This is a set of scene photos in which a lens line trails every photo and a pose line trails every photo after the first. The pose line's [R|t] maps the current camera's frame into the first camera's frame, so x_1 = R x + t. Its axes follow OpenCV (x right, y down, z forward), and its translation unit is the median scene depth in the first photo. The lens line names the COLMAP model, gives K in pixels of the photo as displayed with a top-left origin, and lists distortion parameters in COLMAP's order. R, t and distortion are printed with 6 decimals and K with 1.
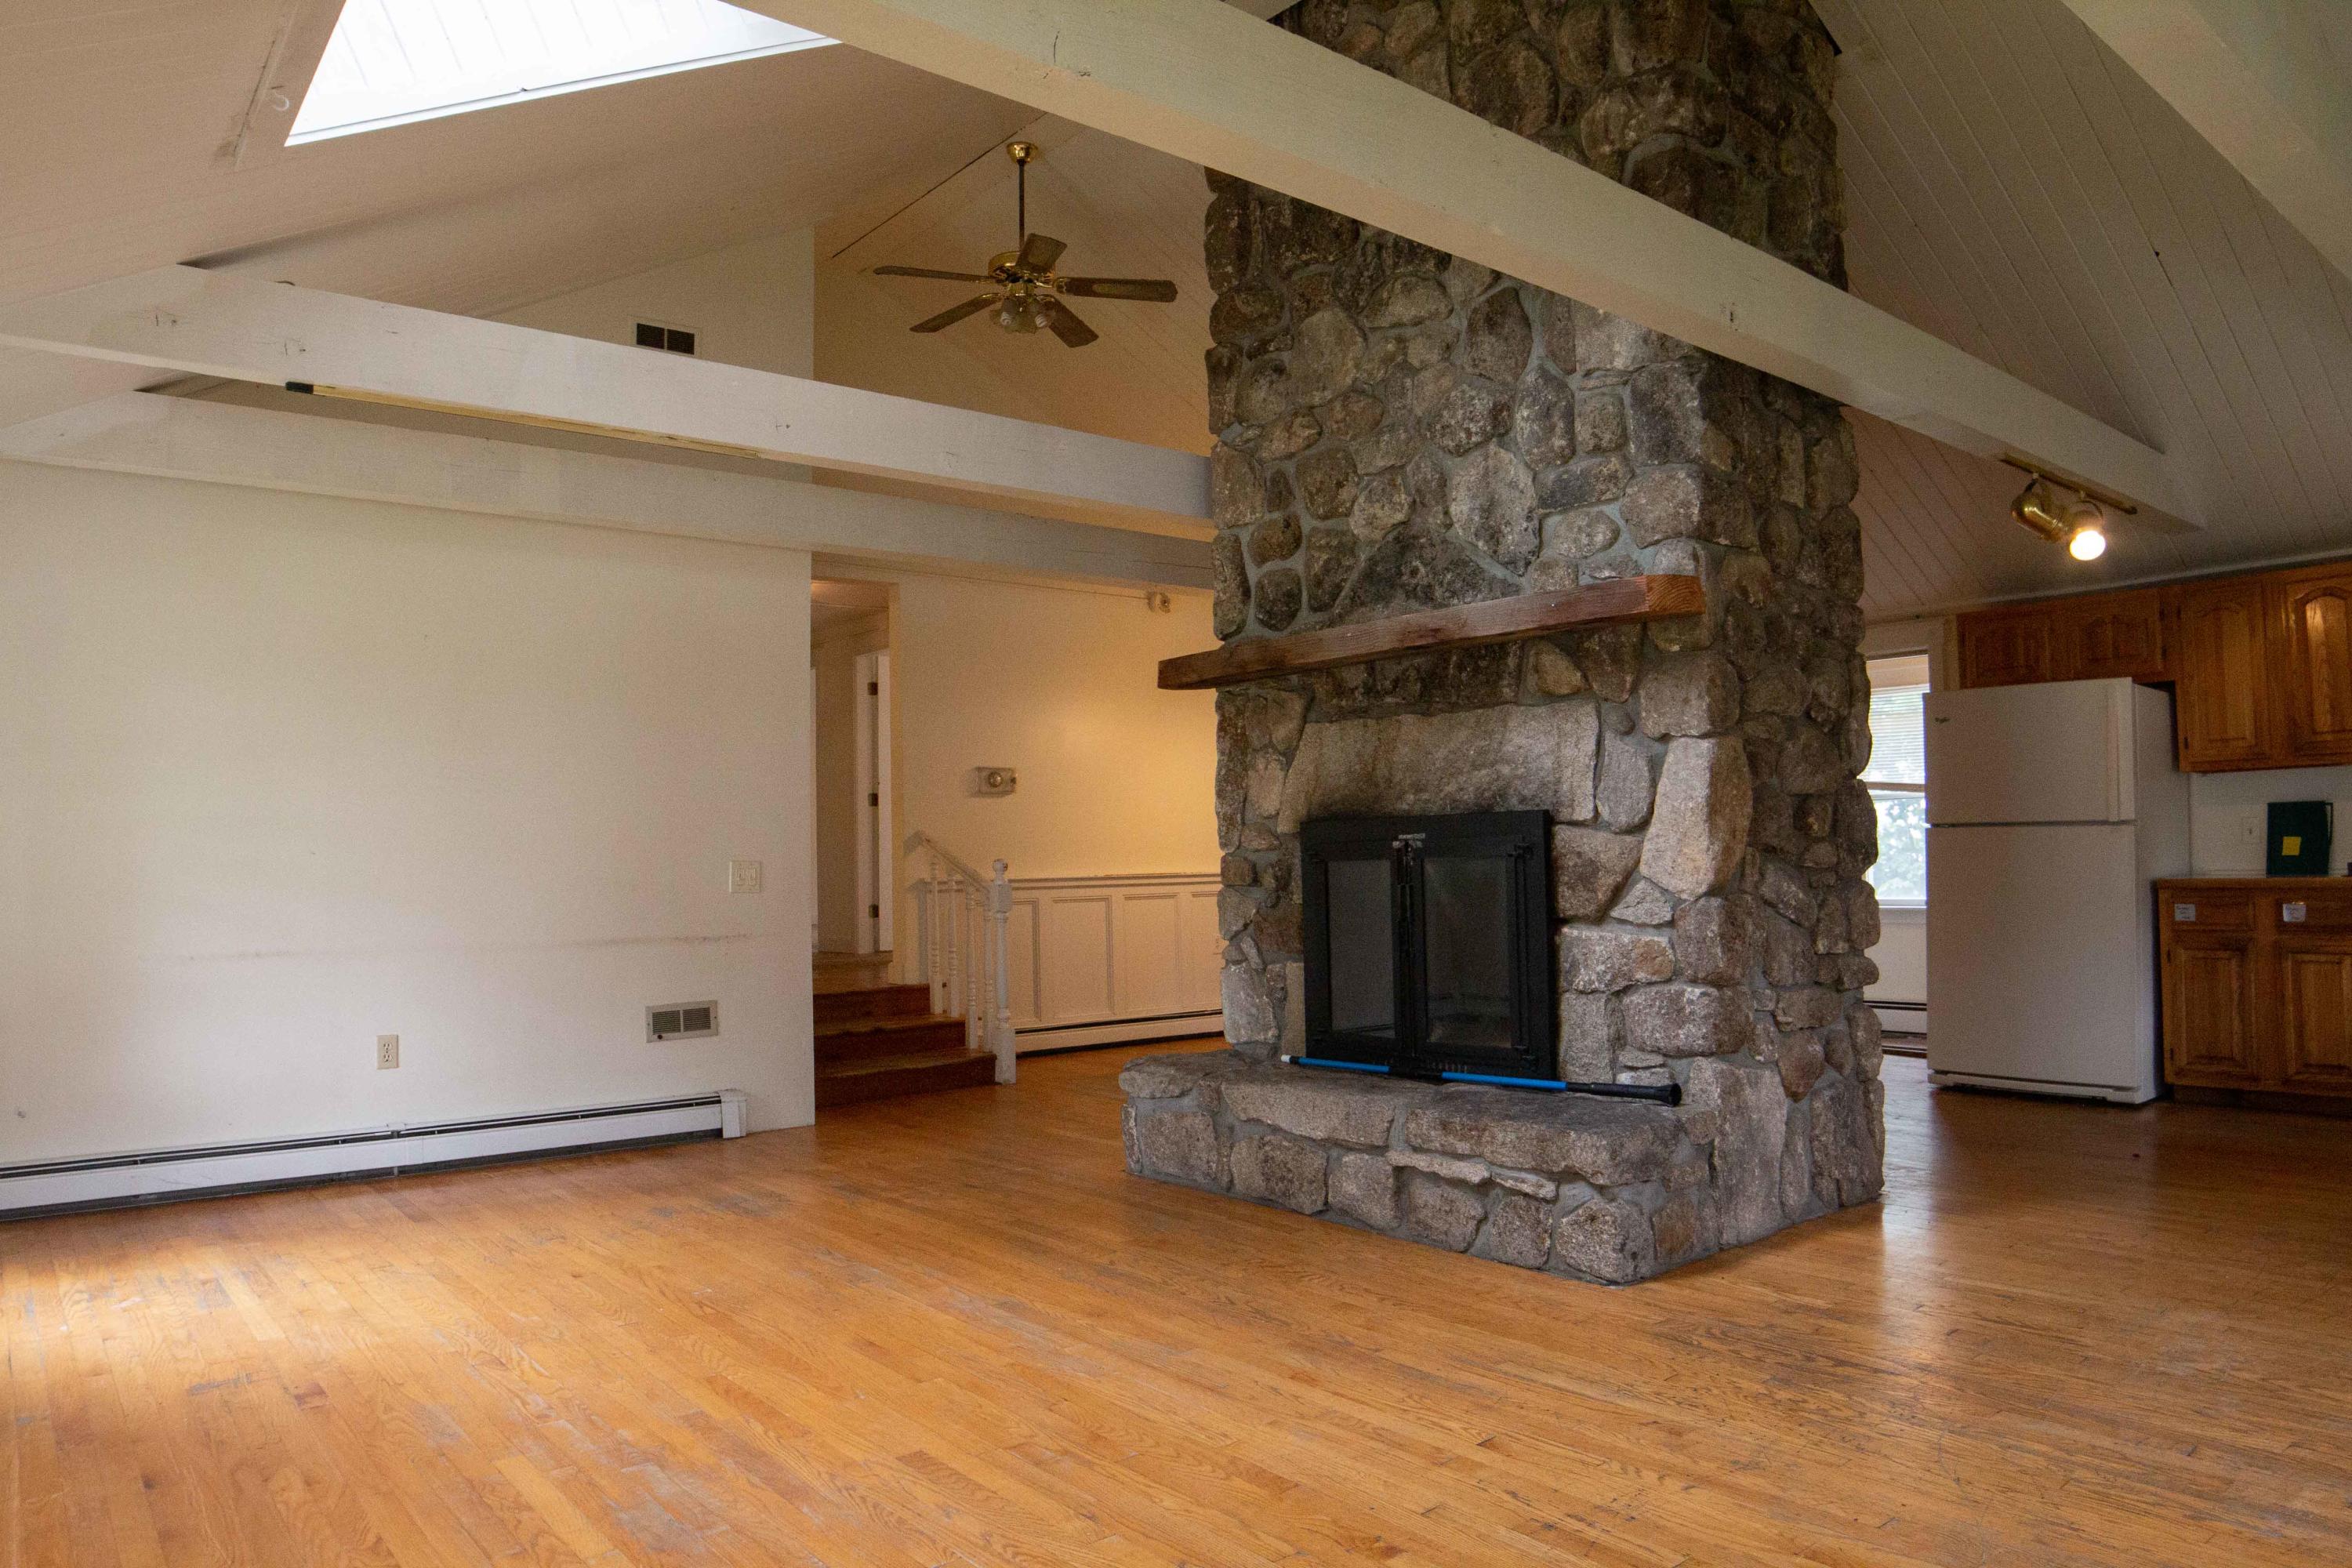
lens RADIAL K [[1544.7, 0, 1195.3], [0, 1544.7, 798.9], [0, 0, 1]] dist [-0.117600, 0.049426]
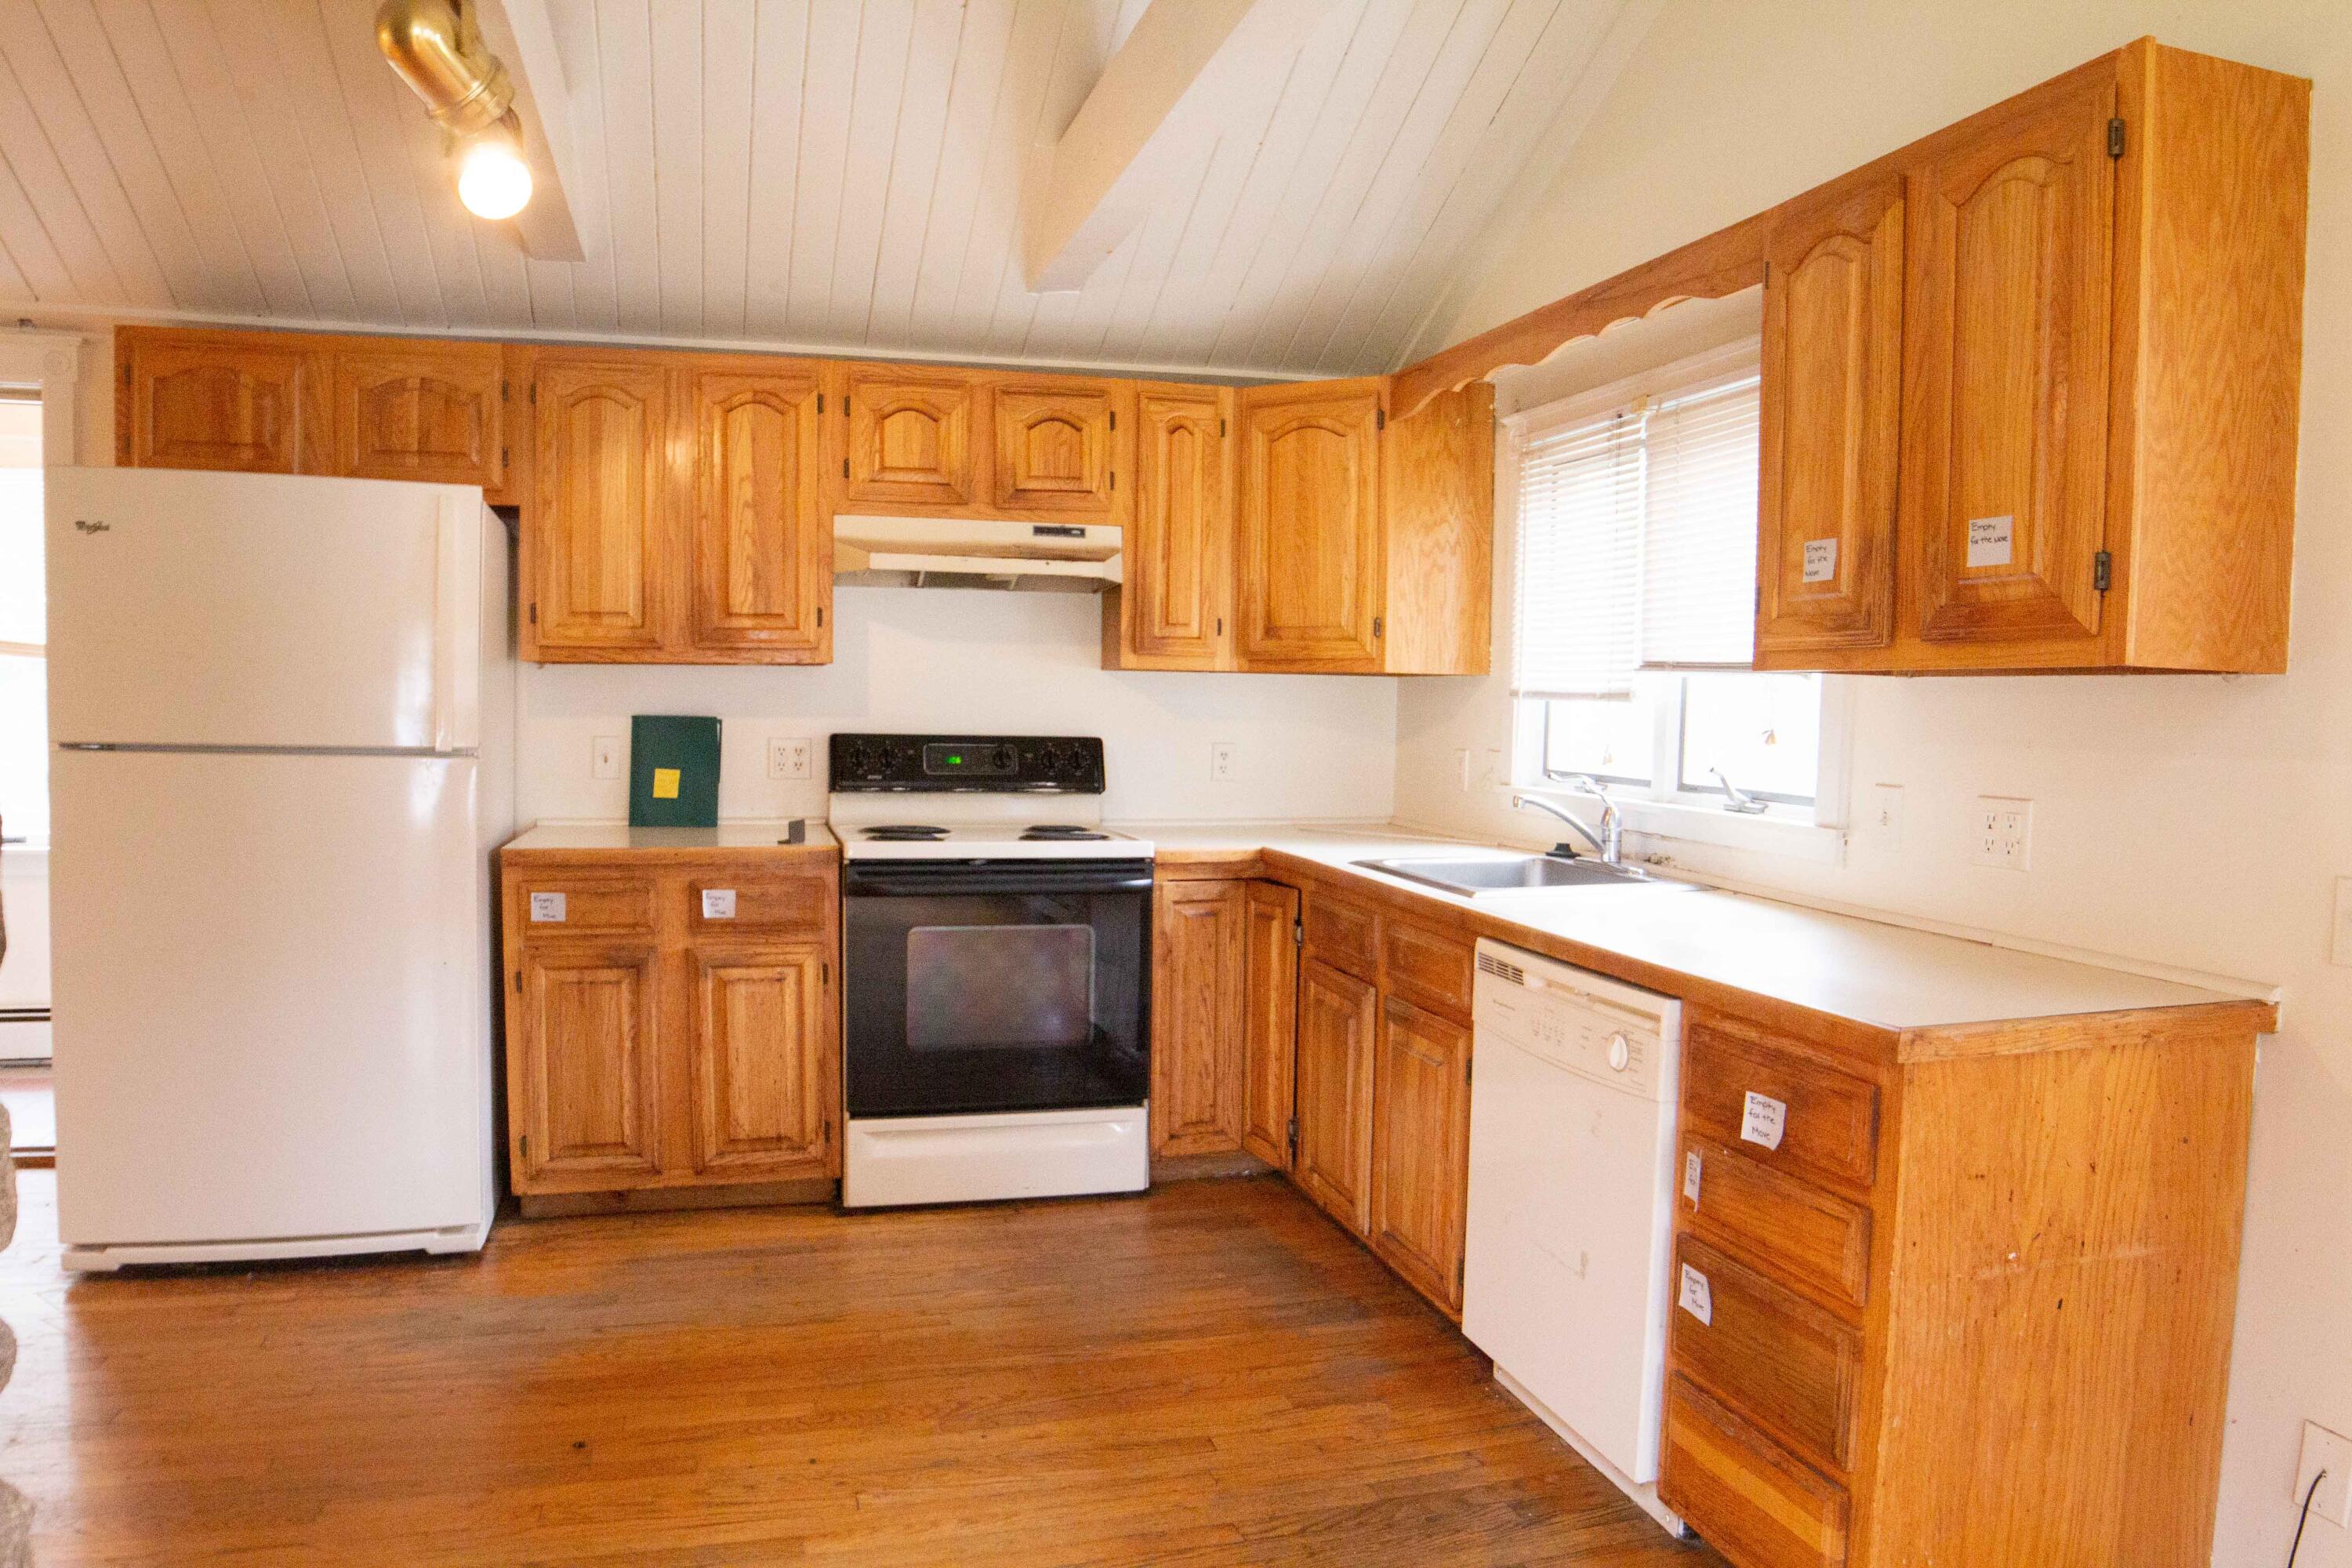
lens RADIAL K [[1544.7, 0, 1195.3], [0, 1544.7, 798.9], [0, 0, 1]] dist [-0.117600, 0.049426]
pose [[0.398629, -0.032293, 0.916544, 0.224926], [-0.061824, 0.996160, 0.061987, -0.018113], [-0.915026, -0.081374, 0.395102, 0.531242]]
